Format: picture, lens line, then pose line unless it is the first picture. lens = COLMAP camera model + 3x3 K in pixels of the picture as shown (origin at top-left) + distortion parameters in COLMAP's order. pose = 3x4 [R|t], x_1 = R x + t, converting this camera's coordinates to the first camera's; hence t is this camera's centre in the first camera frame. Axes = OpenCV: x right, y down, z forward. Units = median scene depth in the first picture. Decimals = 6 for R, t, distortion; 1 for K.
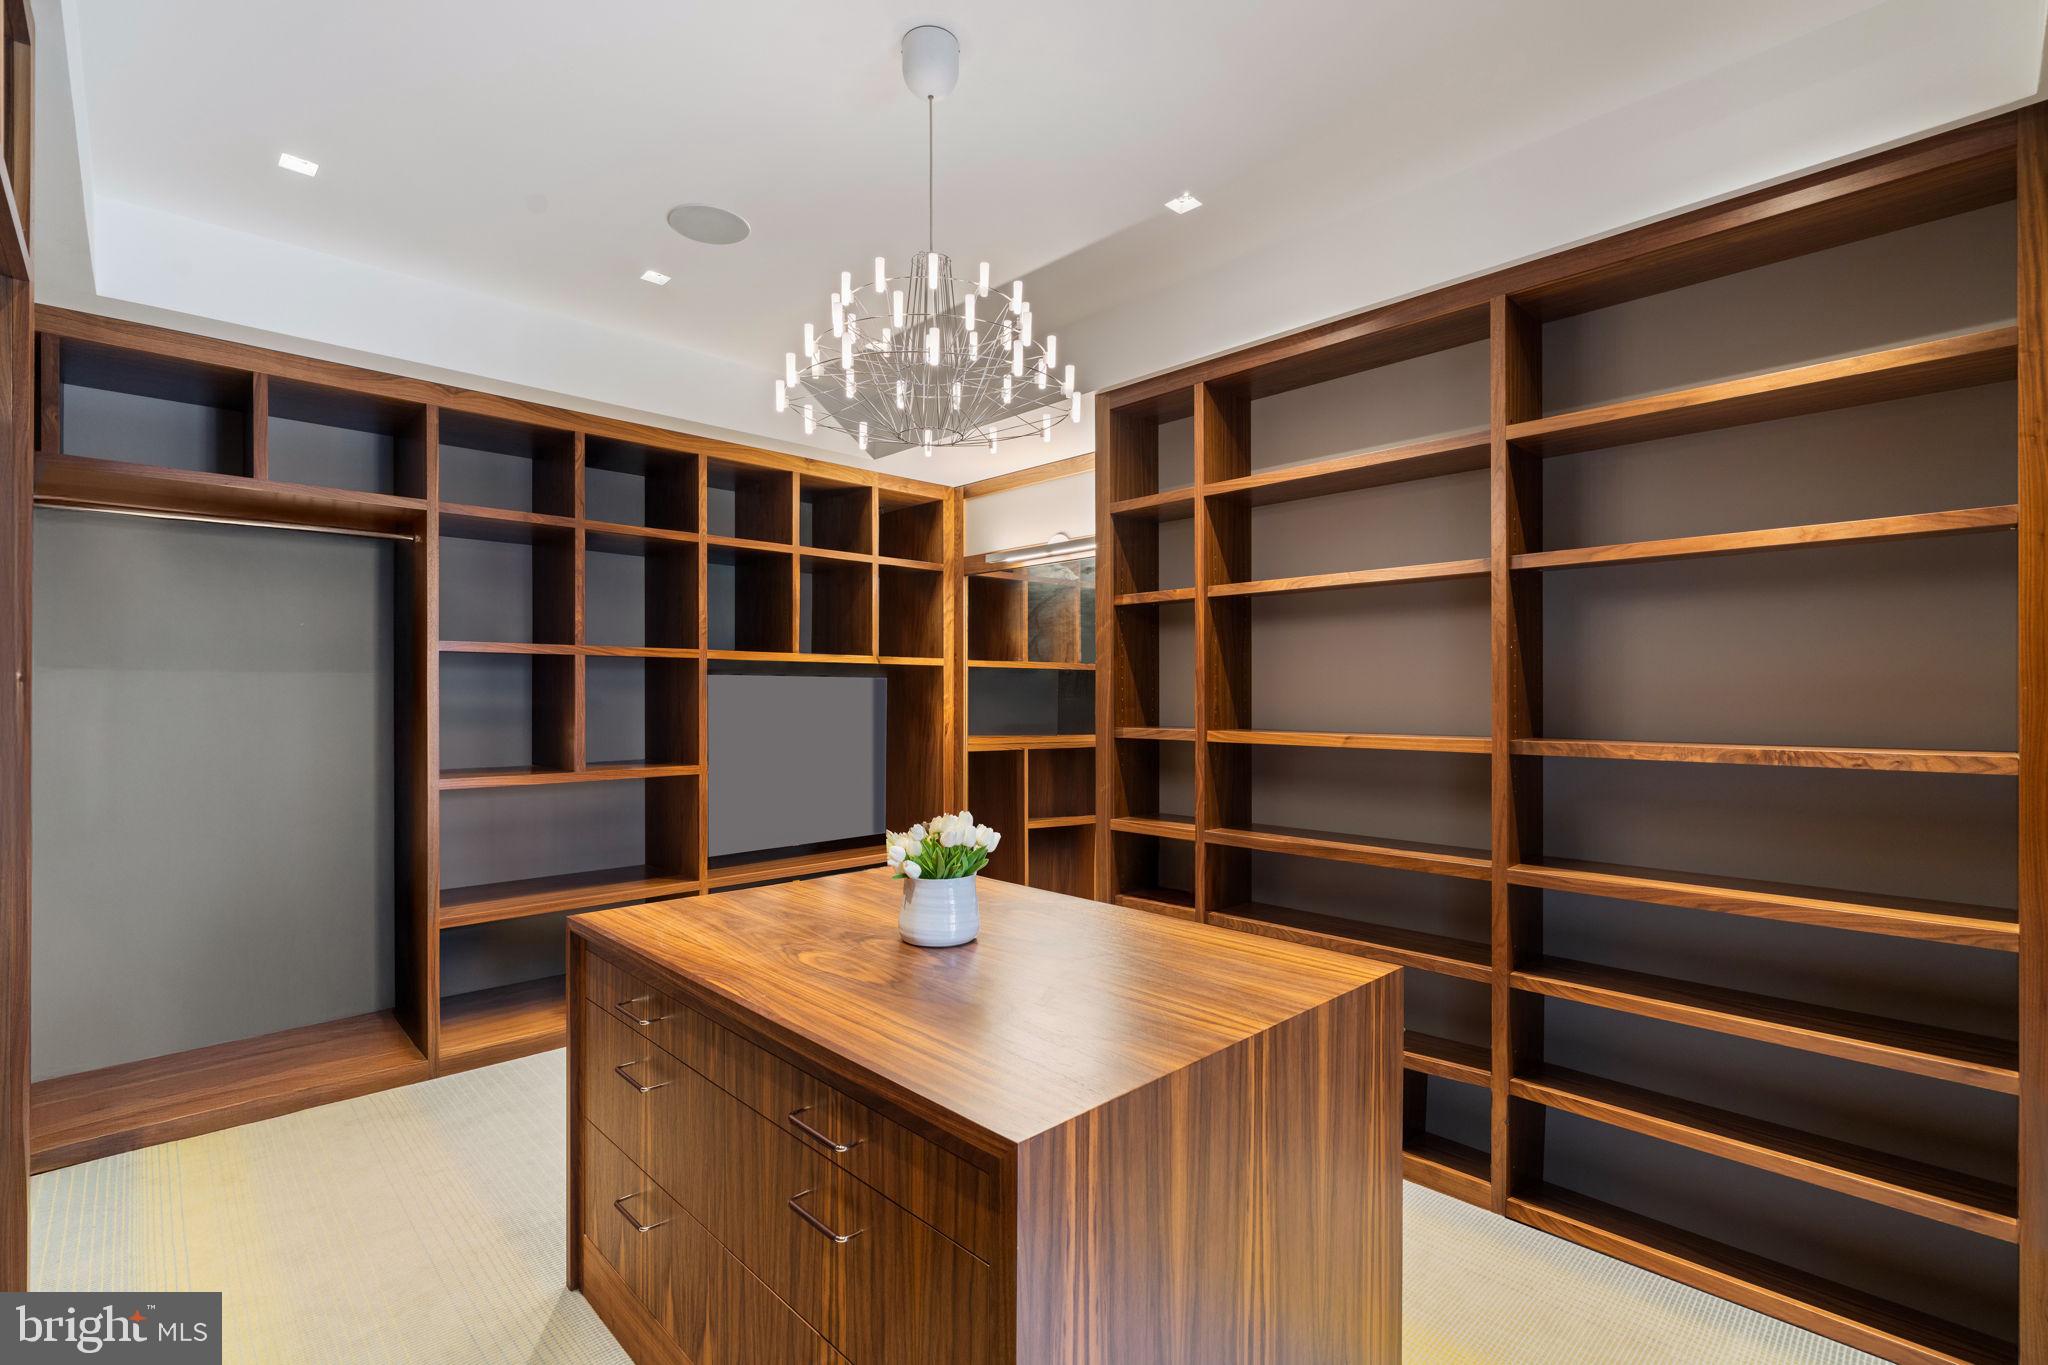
lens RADIAL K [[942.7, 0, 1022.3], [0, 942.7, 692.4], [0, 0, 1]] dist [-0.000170, 0.000063]
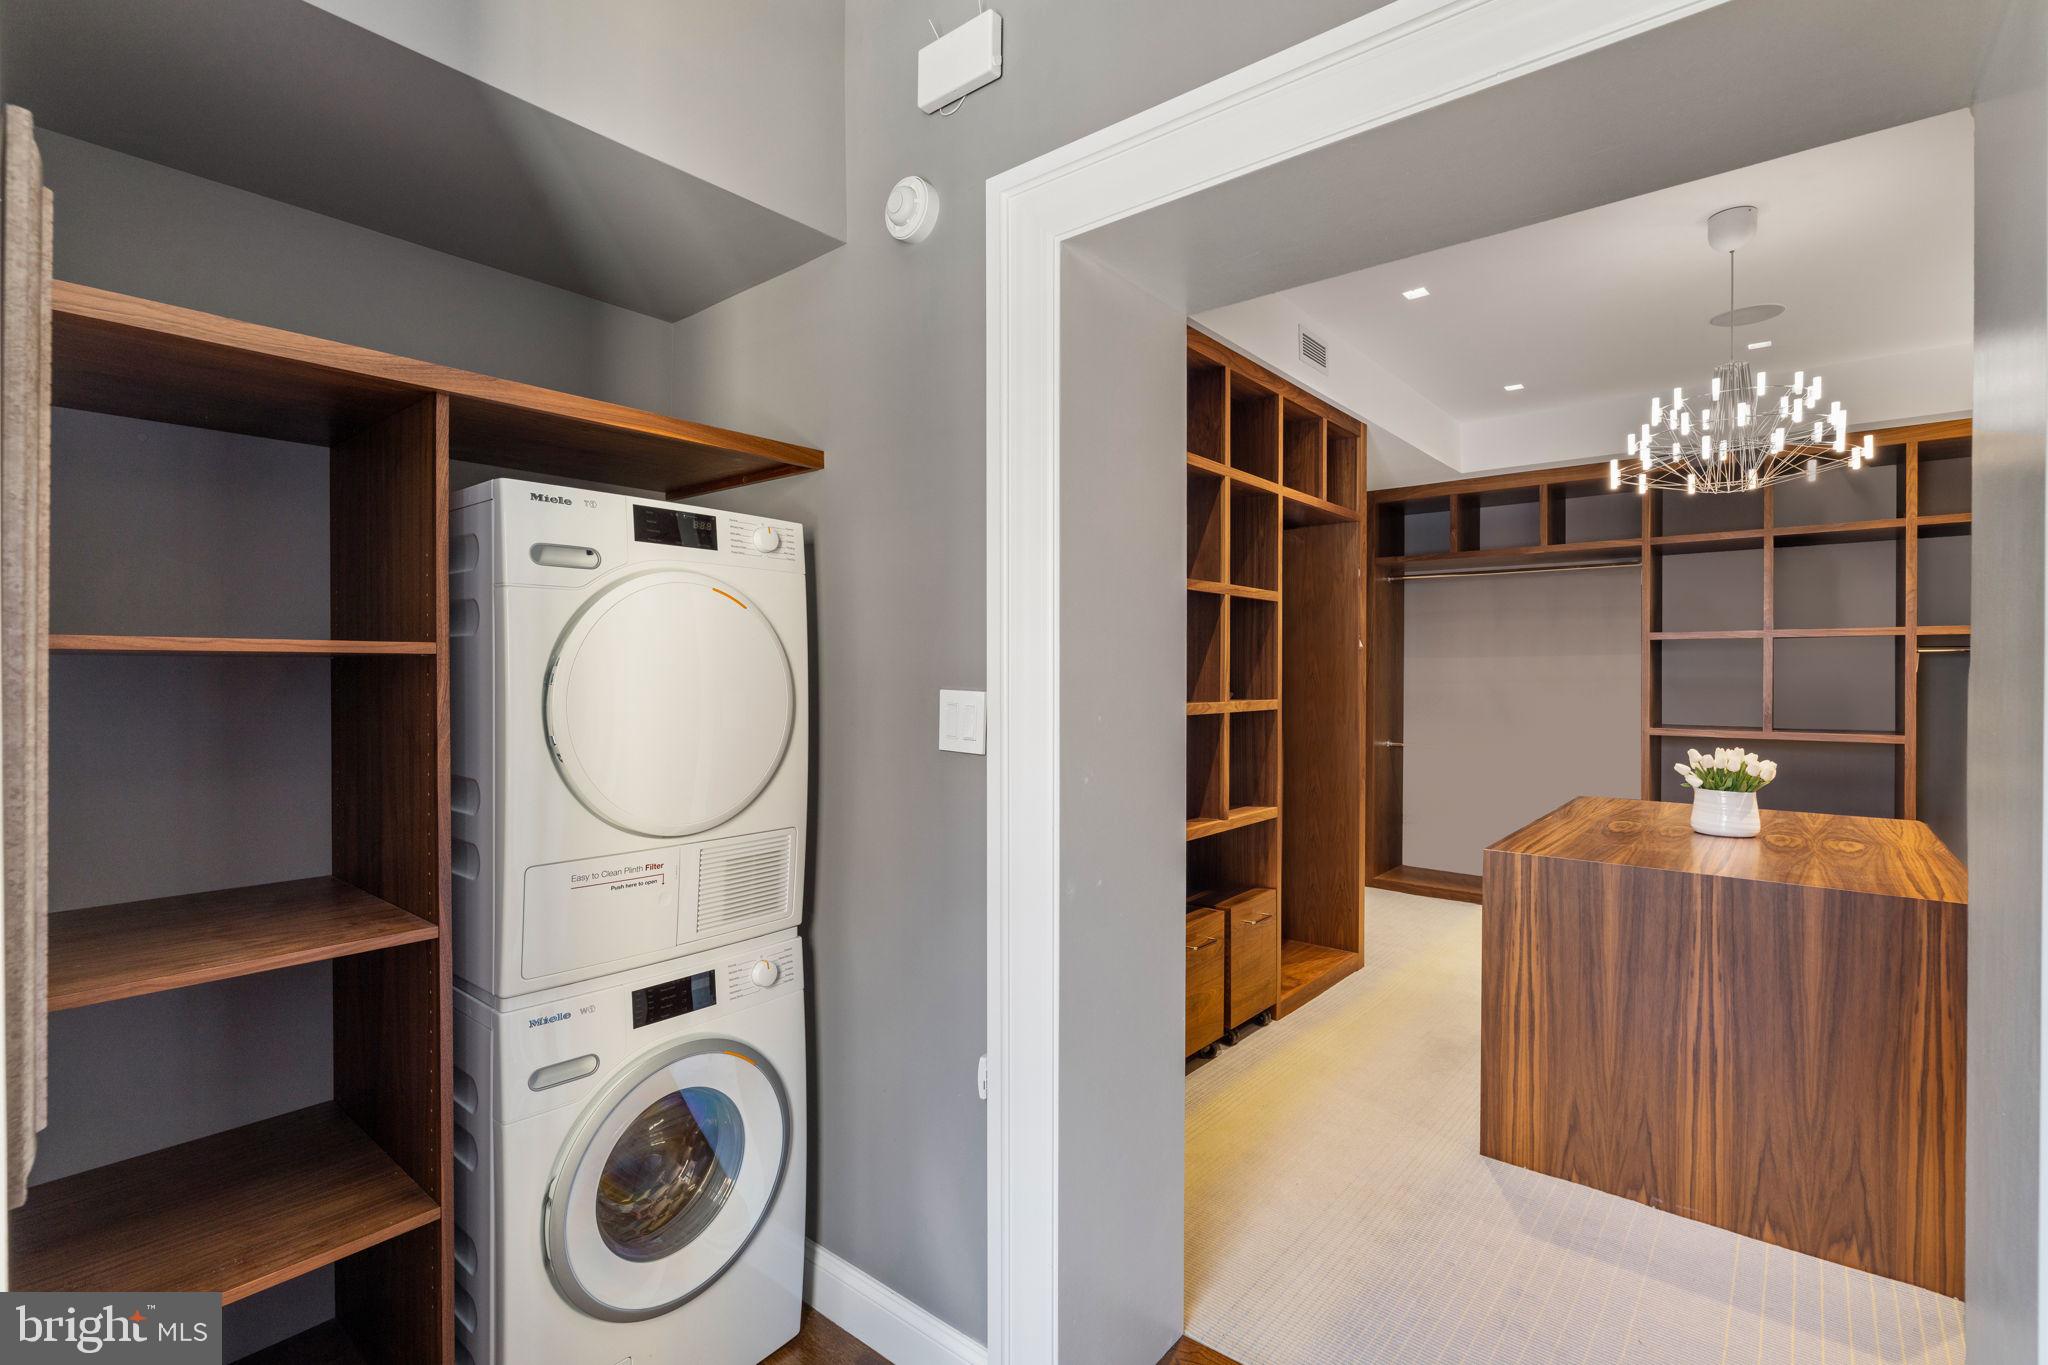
lens RADIAL K [[942.7, 0, 1023.5], [0, 942.7, 676.5], [0, 0, 1]] dist [-0.000170, 0.000063]
pose [[0.122218, 0.005323, -0.992489, 1.276278], [0.000043, 0.999986, 0.005368, 0.011720], [0.992503, -0.000699, 0.122216, -0.266276]]
